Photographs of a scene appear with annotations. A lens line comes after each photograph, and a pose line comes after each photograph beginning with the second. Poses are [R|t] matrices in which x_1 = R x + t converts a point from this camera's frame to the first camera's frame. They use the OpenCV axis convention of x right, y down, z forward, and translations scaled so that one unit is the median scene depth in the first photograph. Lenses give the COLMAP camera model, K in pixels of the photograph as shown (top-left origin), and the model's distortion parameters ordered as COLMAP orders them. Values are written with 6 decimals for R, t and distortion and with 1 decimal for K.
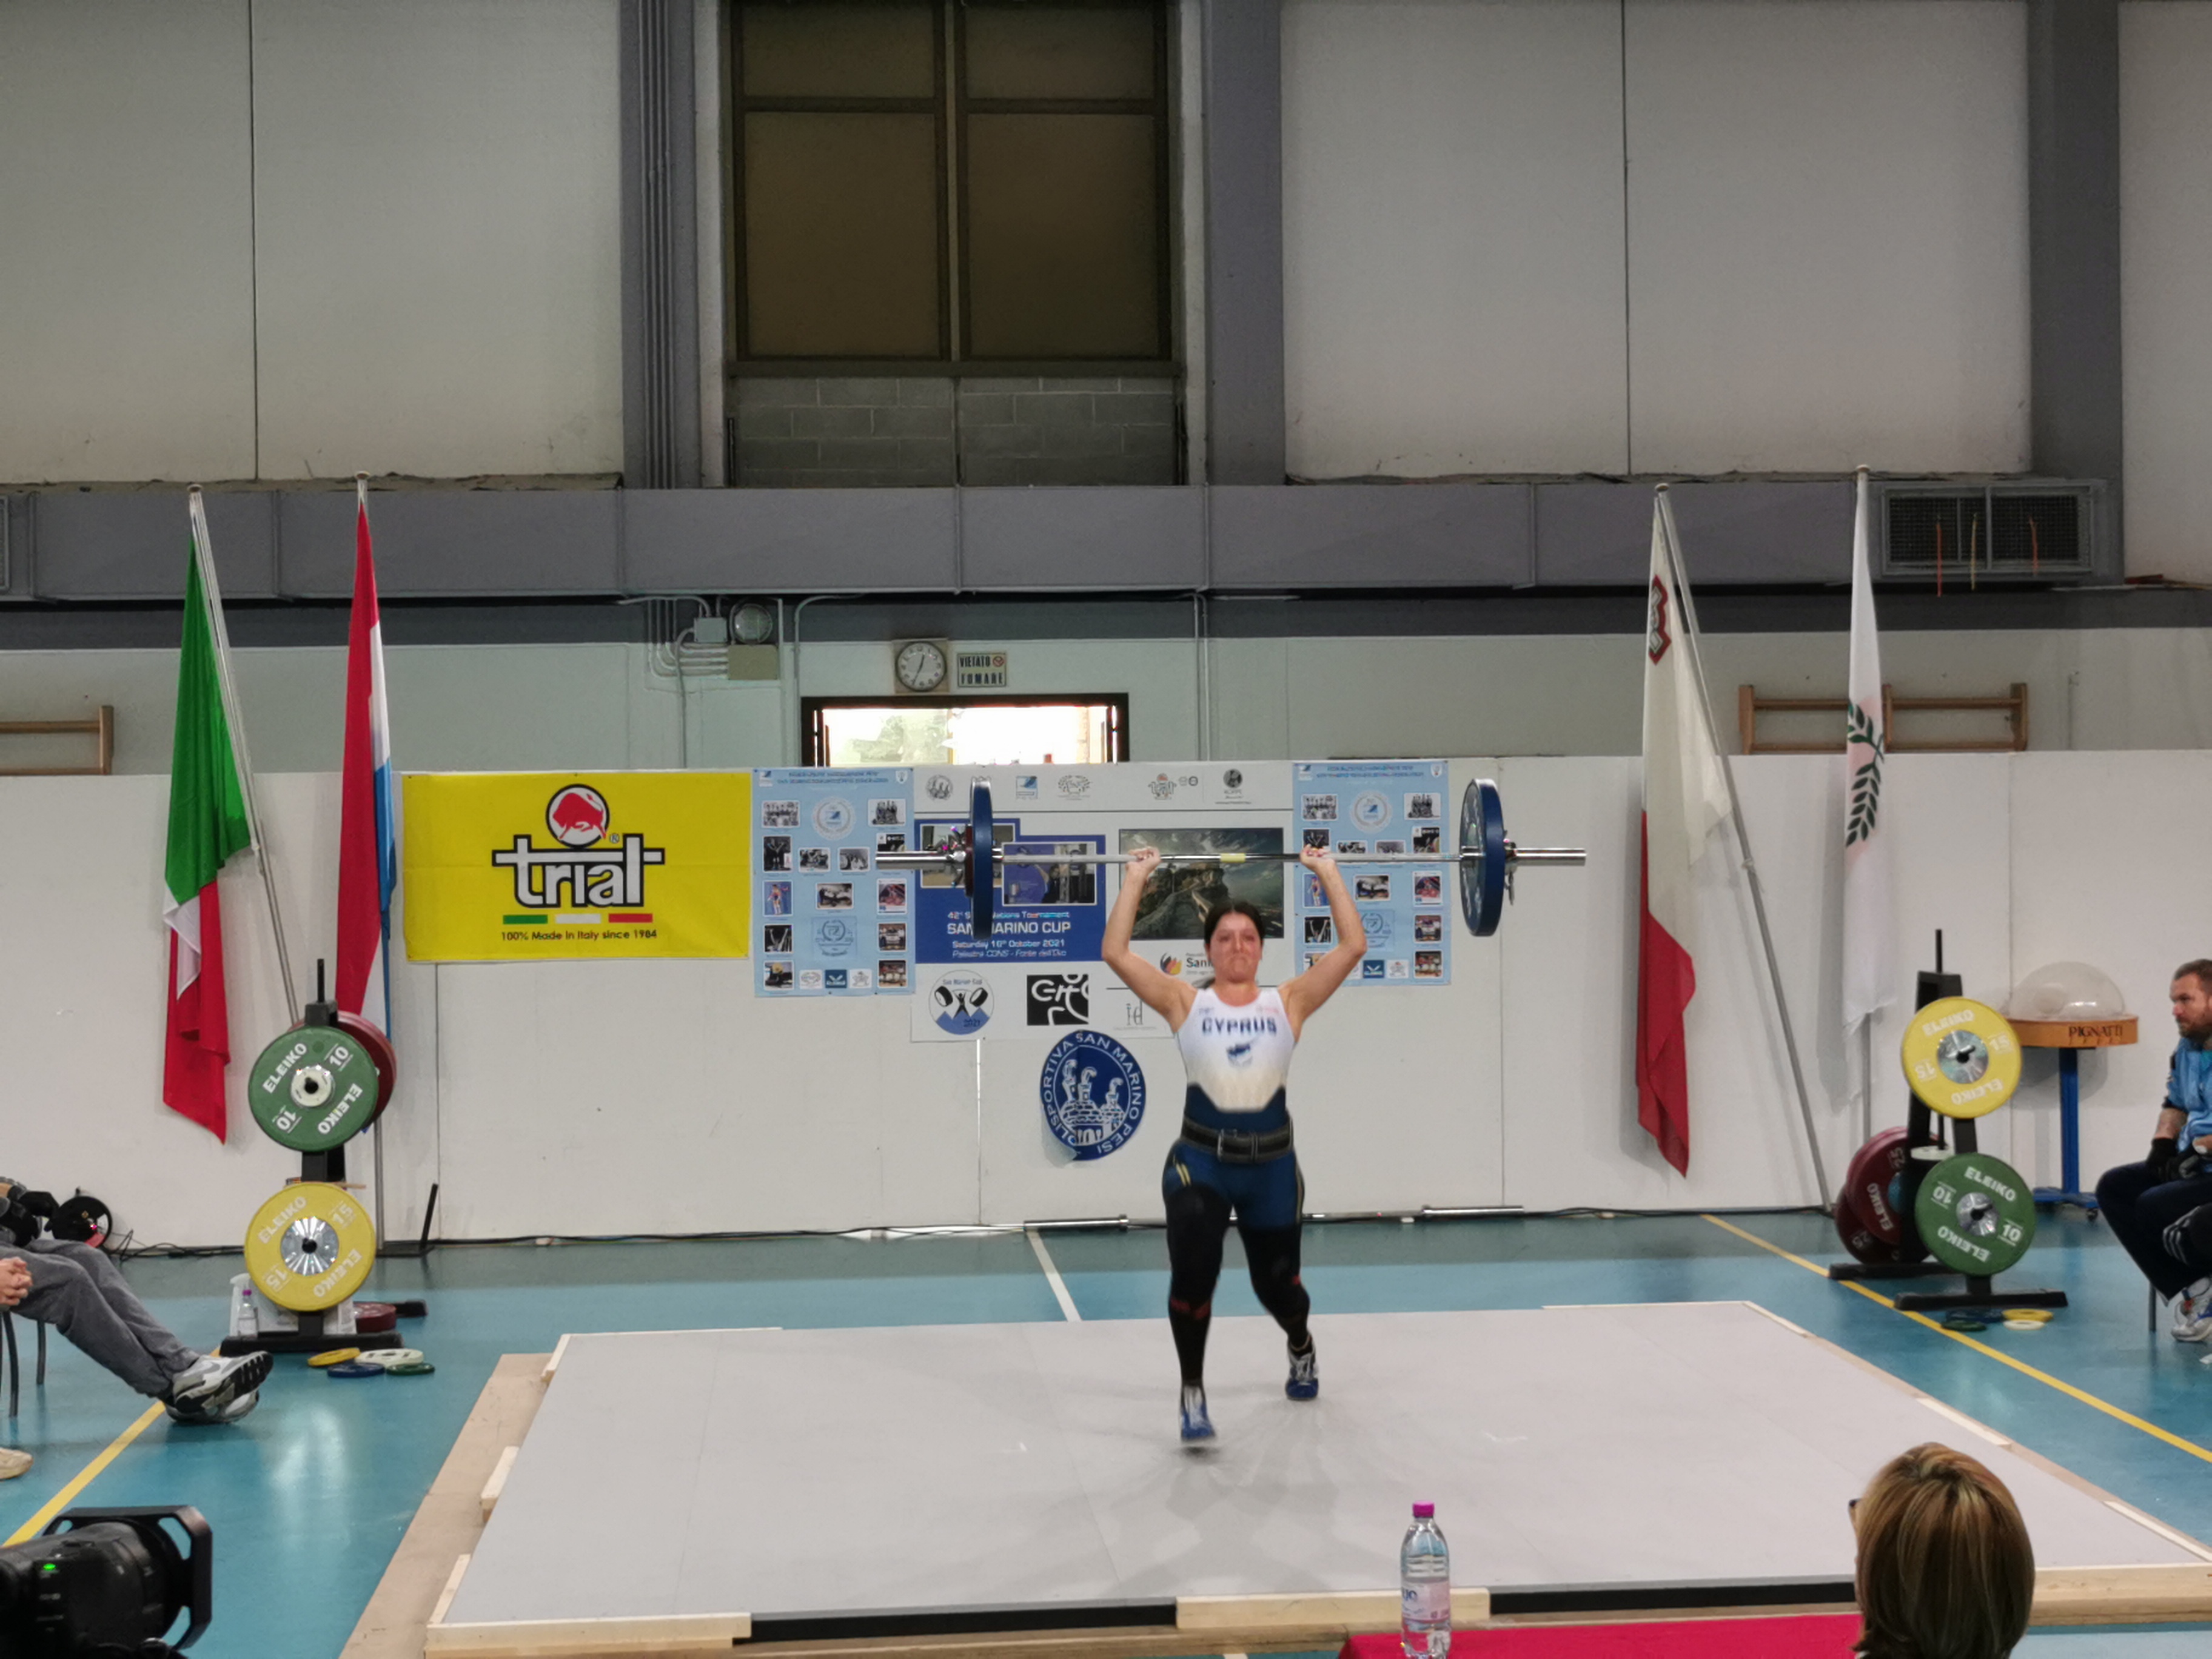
lens RADIAL K [[3328.3, 0, 1153.6], [0, 3328.3, 864.4], [0, 0, 1]] dist [0.059942, 0.000000]
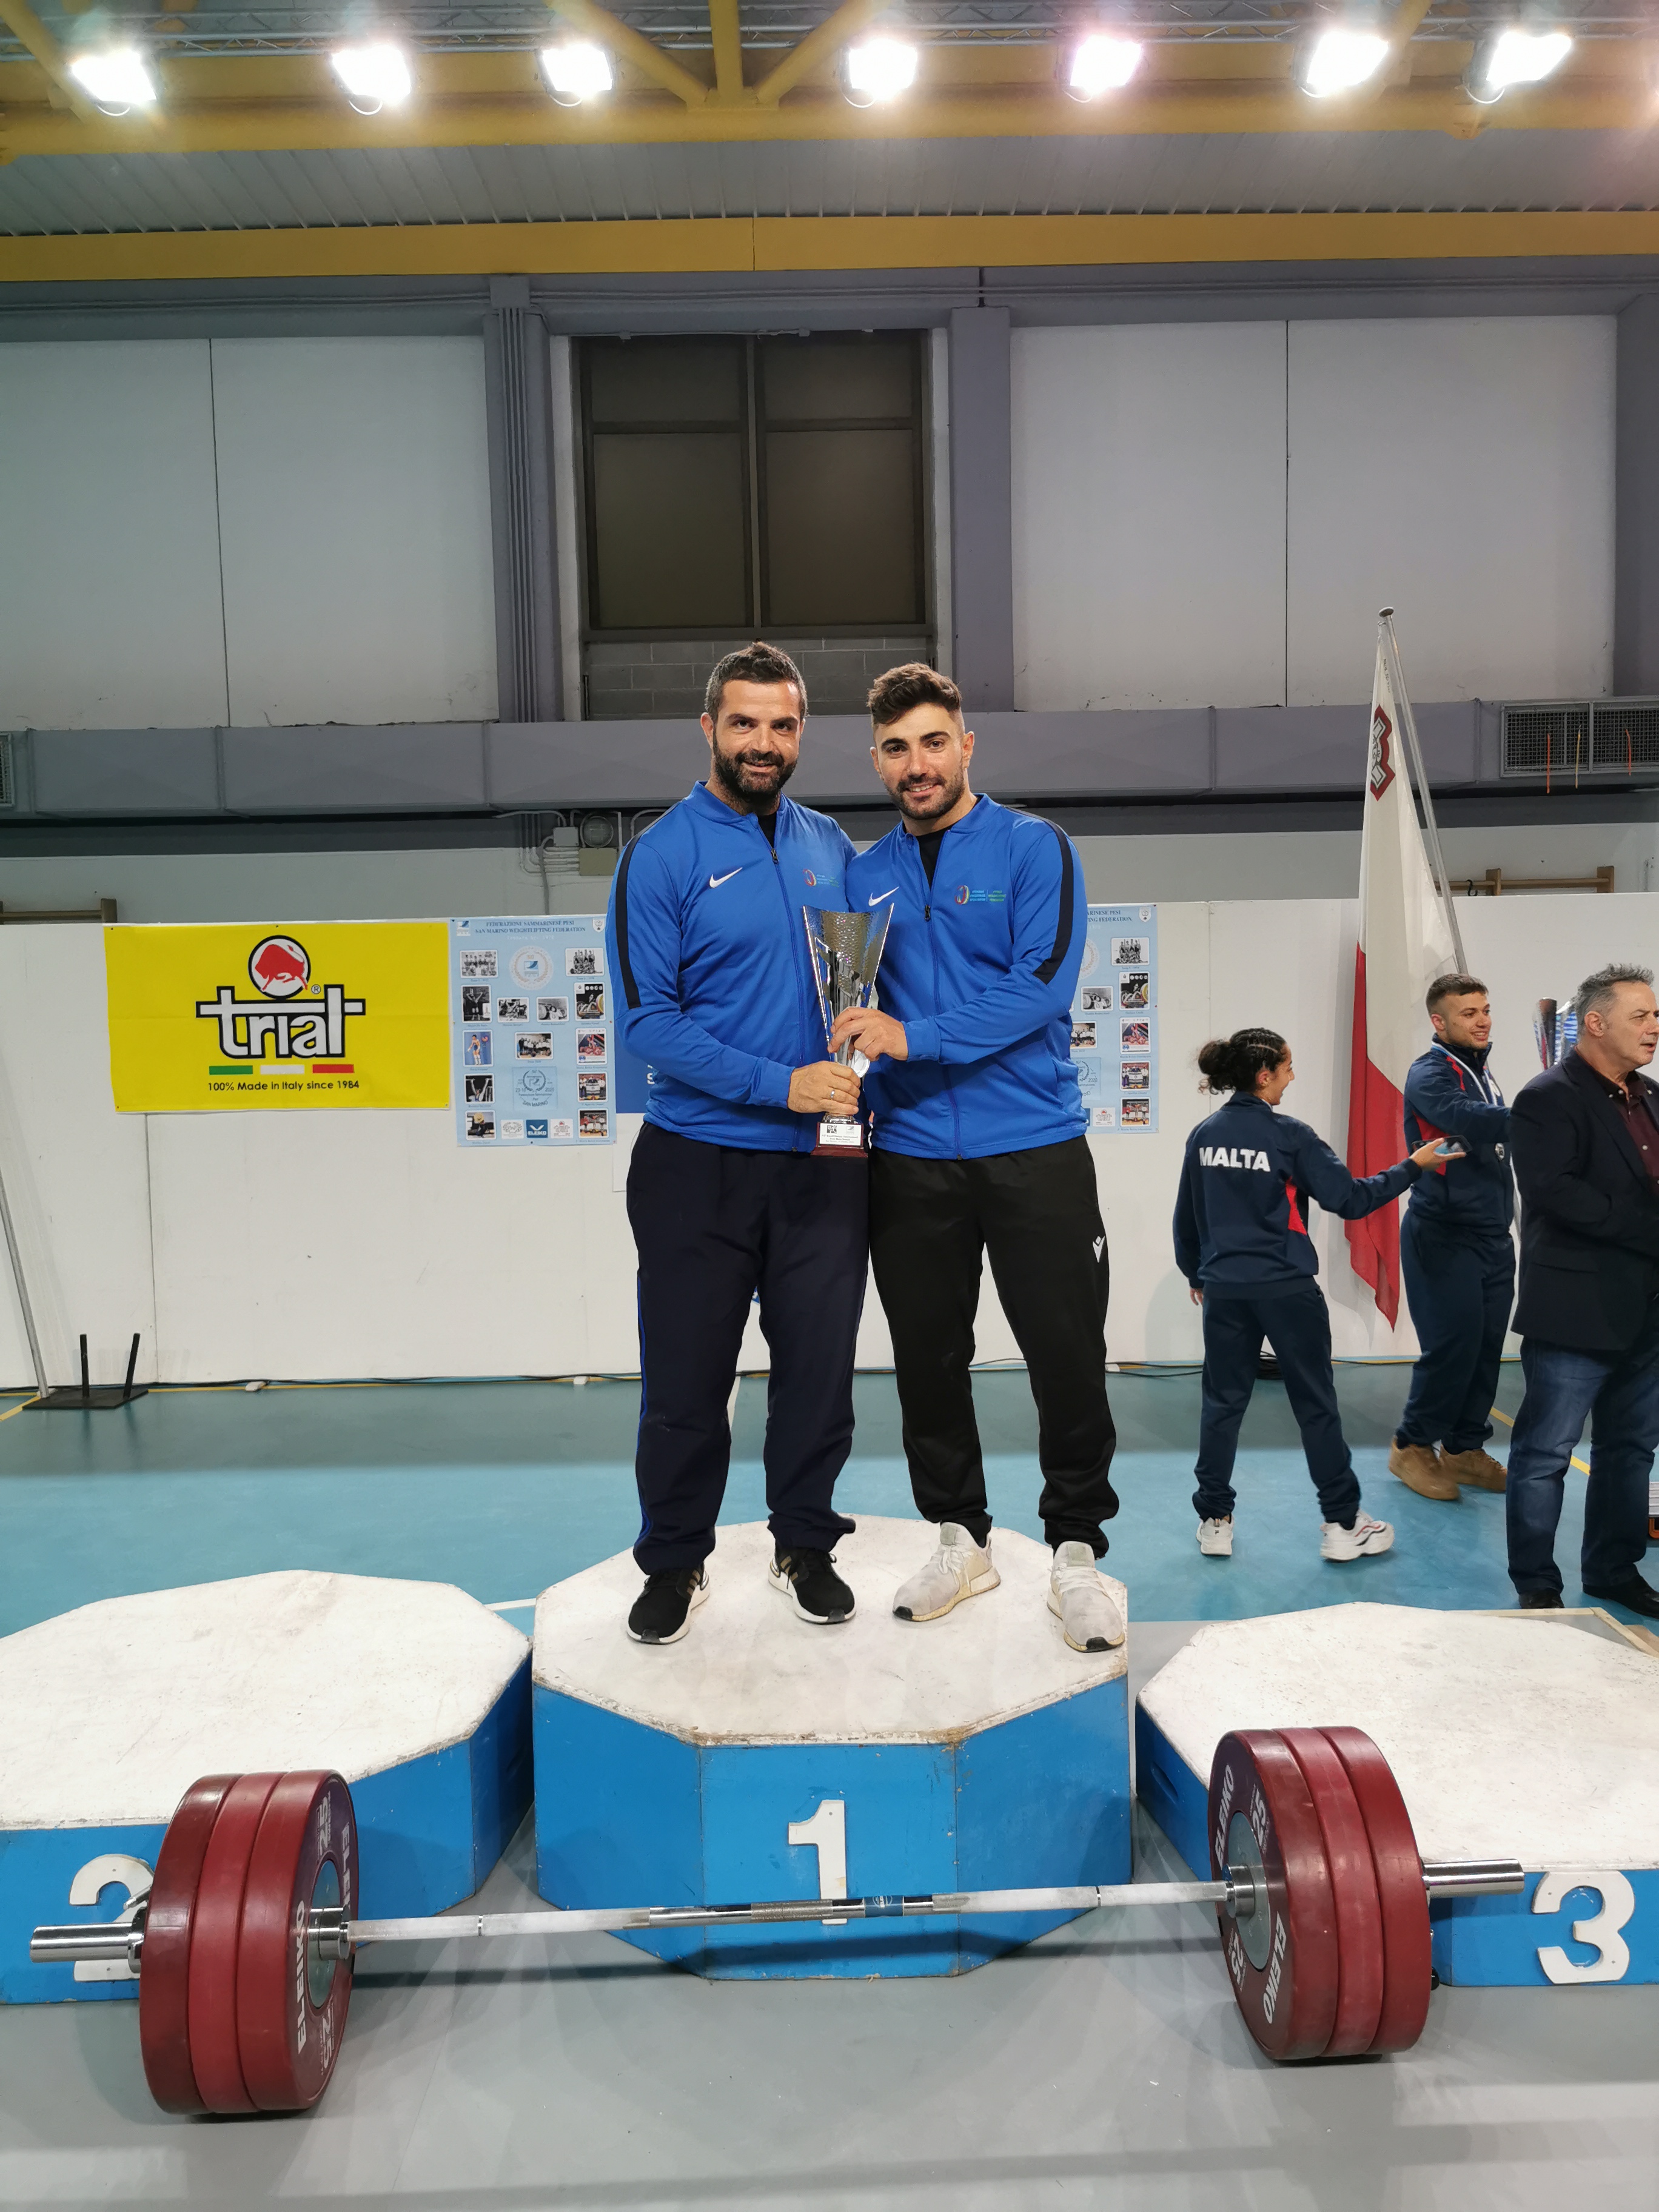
lens RADIAL K [[1678.9, 0, 807.9], [0, 1678.9, 1118.2], [0, 0, 1]] dist [0.043171, -0.042886]
pose [[0.995275, -0.000216, -0.097093, 0.034895], [0.005824, 0.998330, 0.057482, 0.002571], [0.096918, -0.057776, 0.993614, 0.504021]]
